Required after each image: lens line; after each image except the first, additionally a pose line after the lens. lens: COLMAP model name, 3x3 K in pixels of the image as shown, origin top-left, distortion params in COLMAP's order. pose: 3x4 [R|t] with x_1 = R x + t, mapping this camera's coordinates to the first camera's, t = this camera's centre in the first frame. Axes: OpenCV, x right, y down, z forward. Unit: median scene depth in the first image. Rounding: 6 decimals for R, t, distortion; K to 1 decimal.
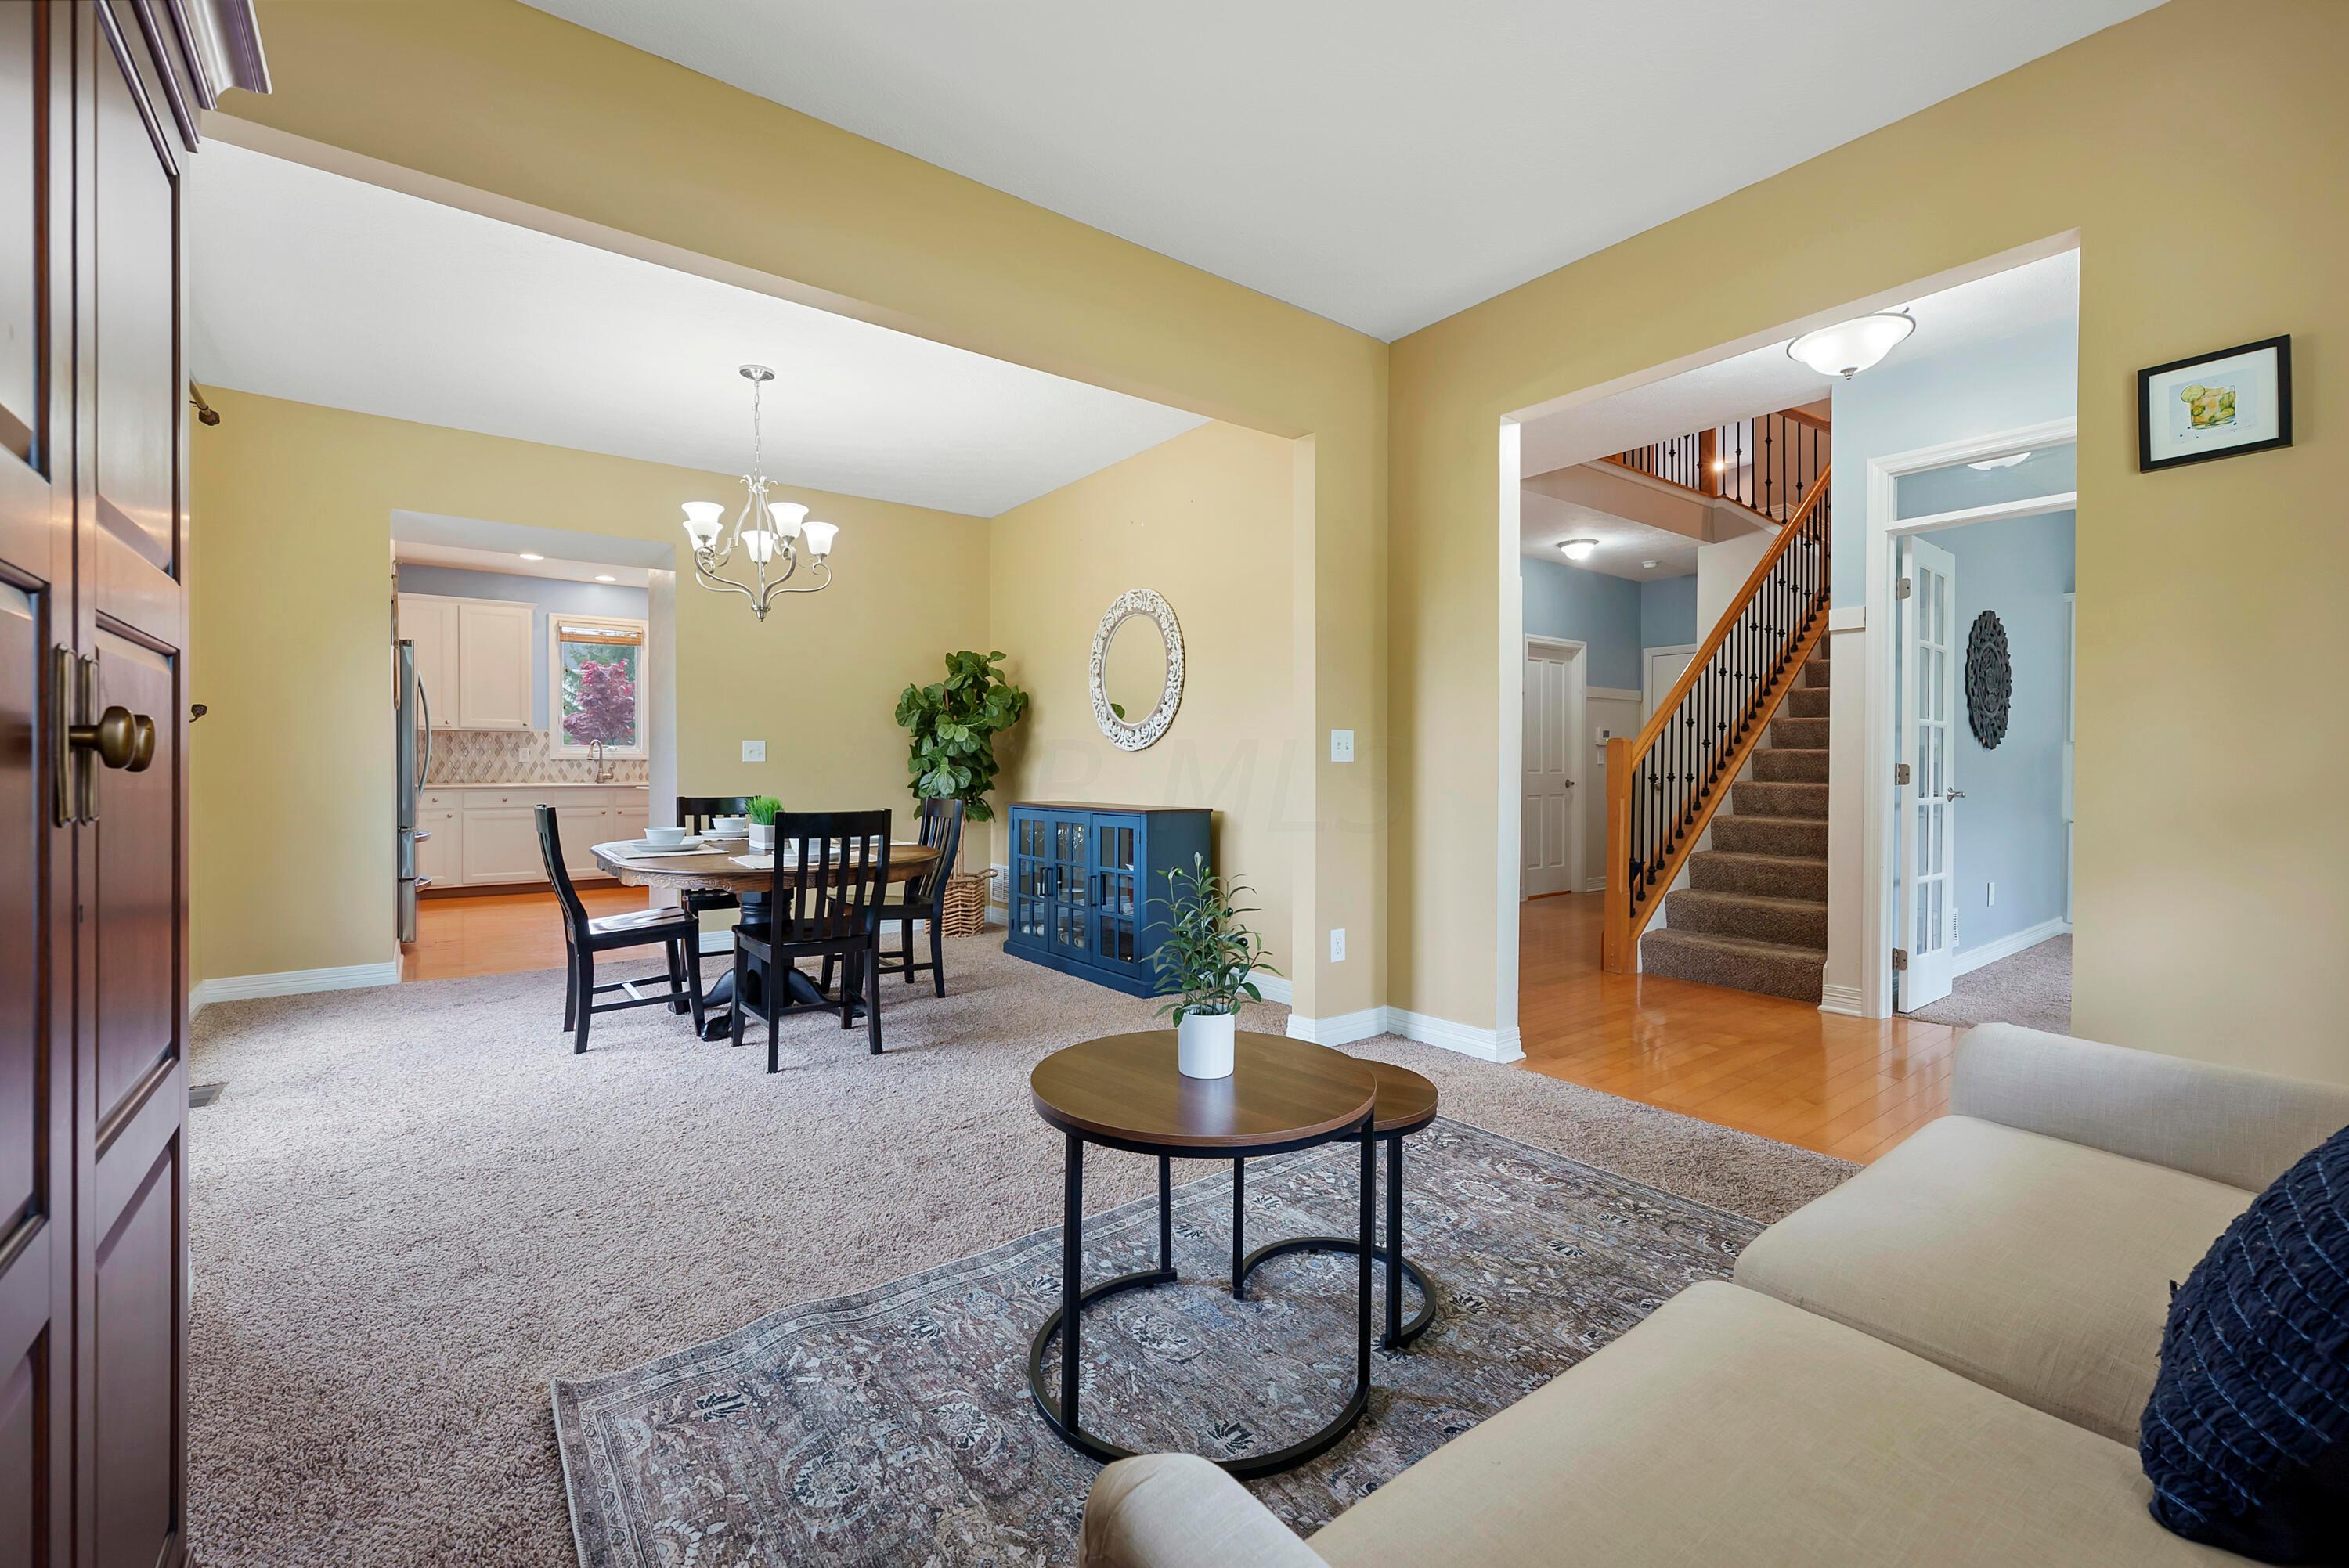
lens RADIAL K [[1007.3, 0, 1181.9], [0, 1007.3, 776.9], [0, 0, 1]] dist [-0.001618, 0.000287]
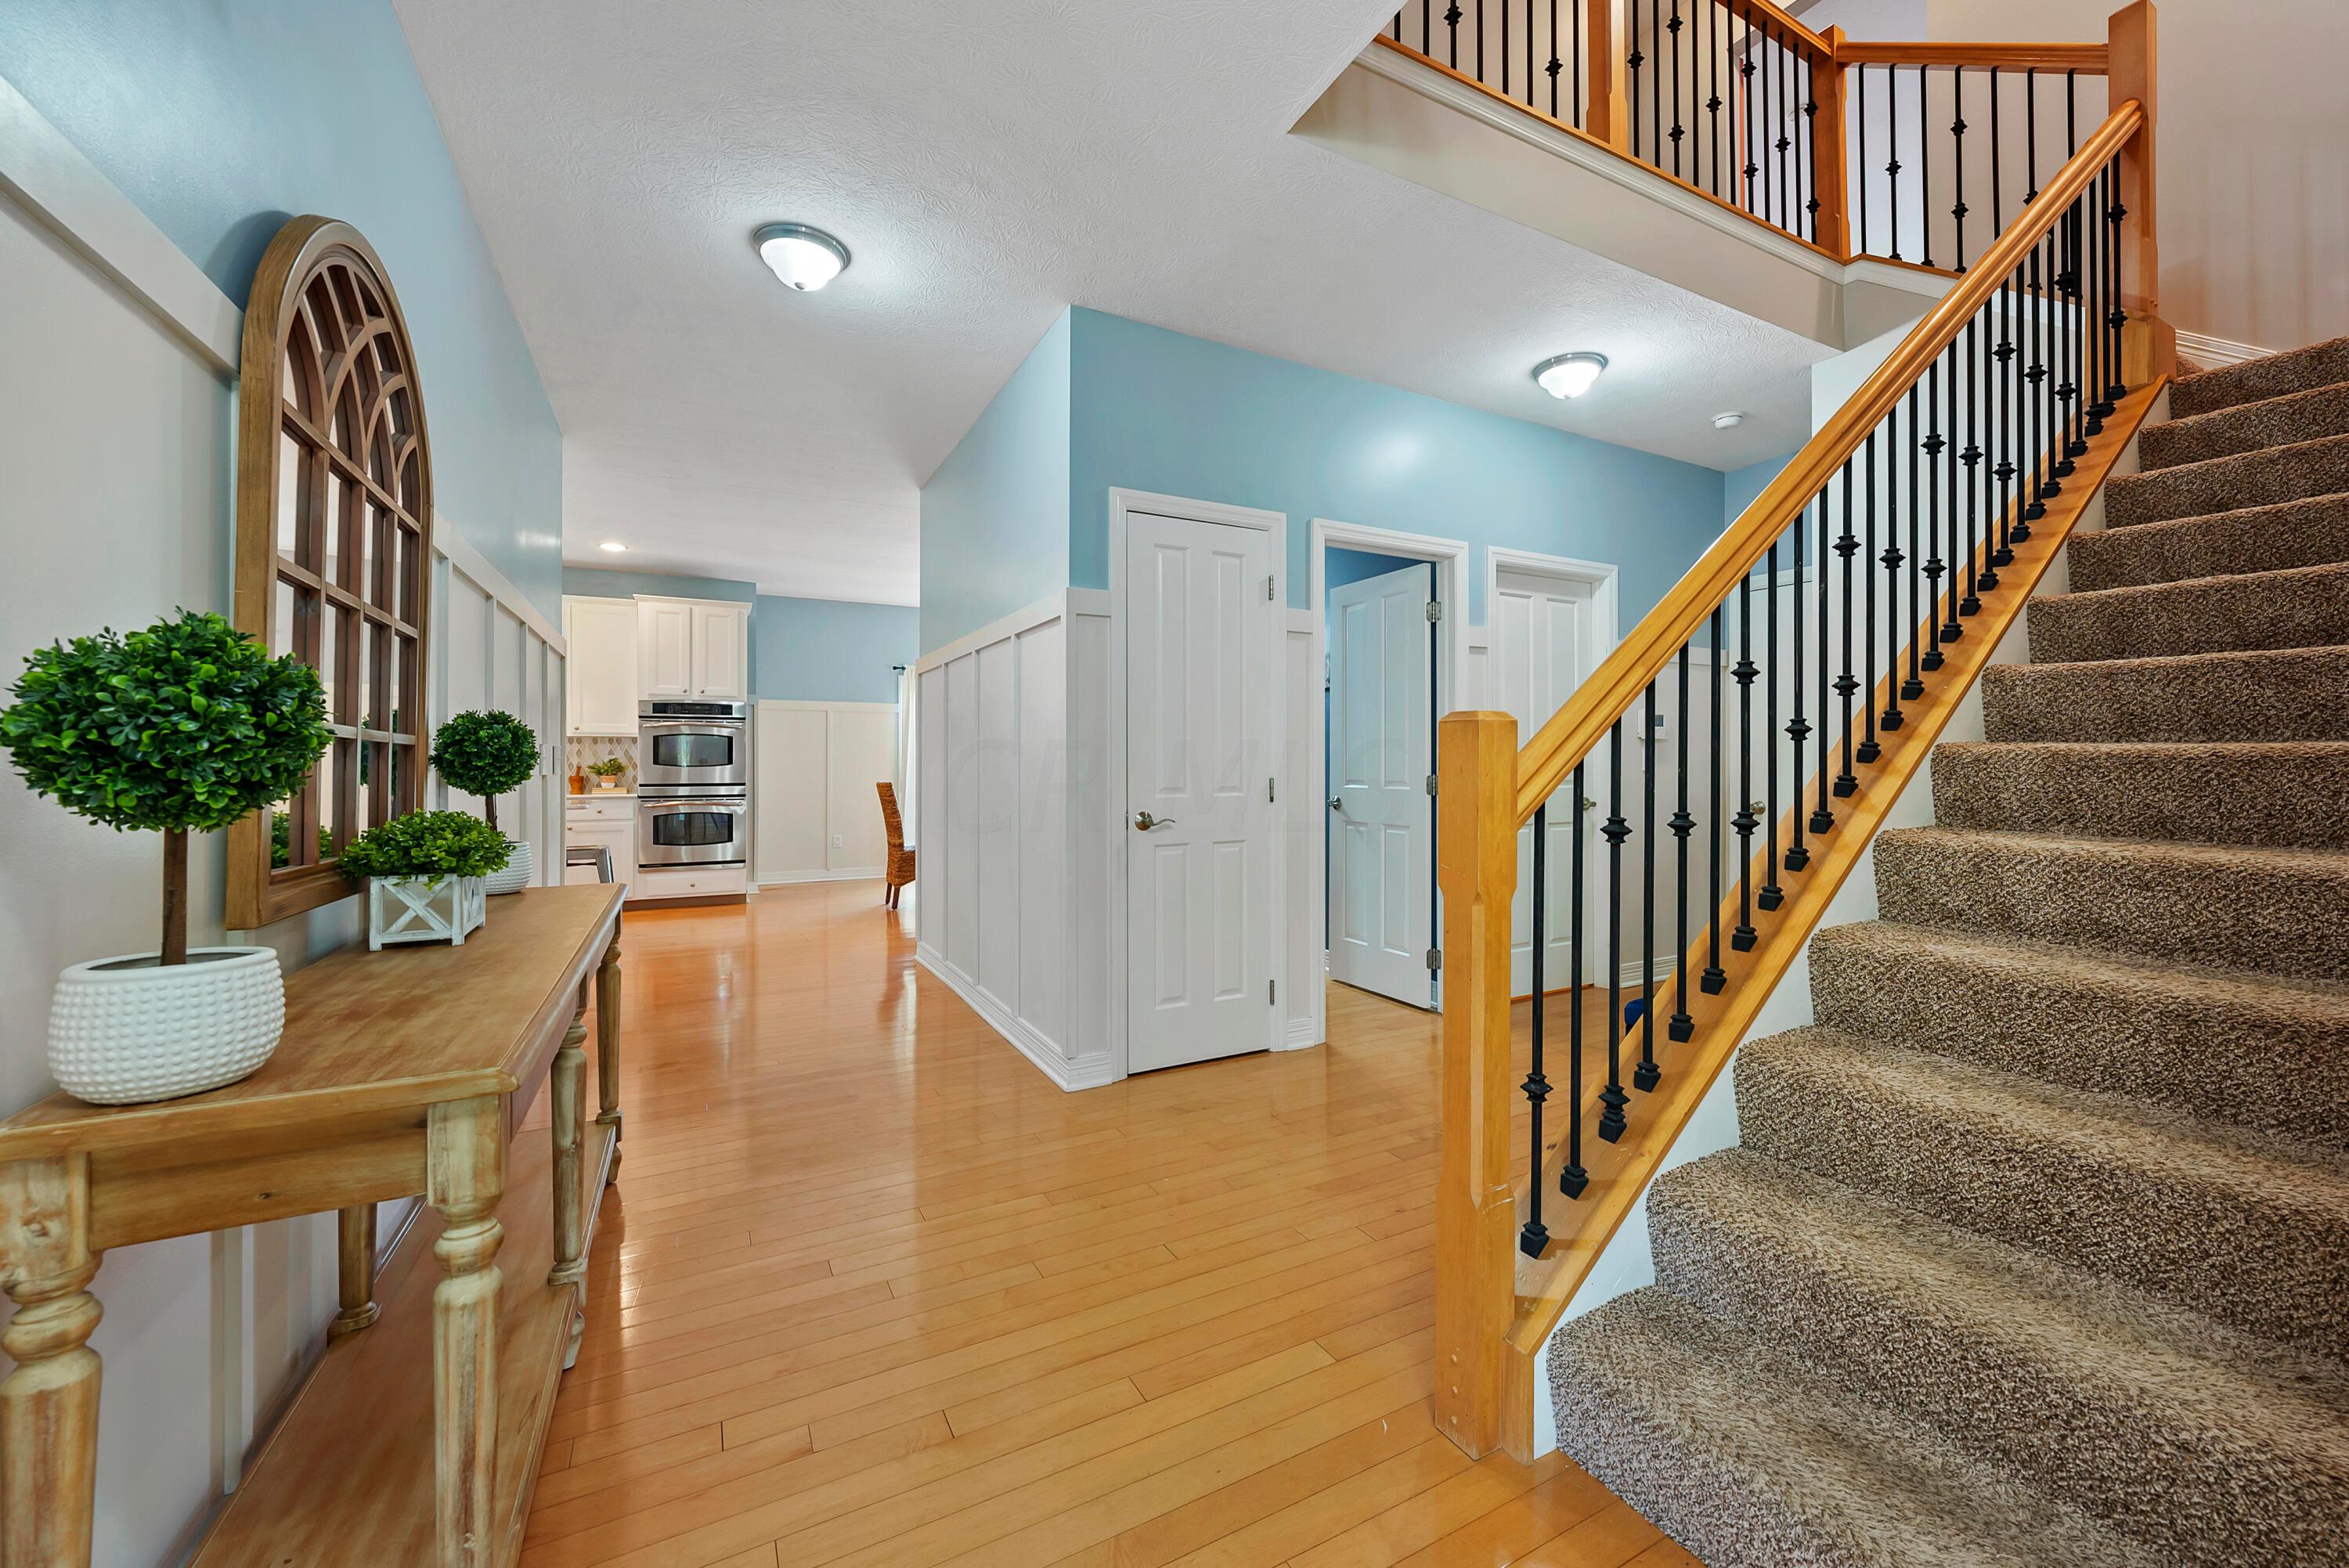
lens RADIAL K [[934.1, 0, 1187.6], [0, 934.1, 766.8], [0, 0, 1]] dist [-0.002711, -0.000258]
pose [[0.987958, -0.004851, -0.154644, 0.344113], [0.003357, 0.999945, -0.009915, -0.016473], [0.154683, 0.009276, 0.987921, 0.611097]]
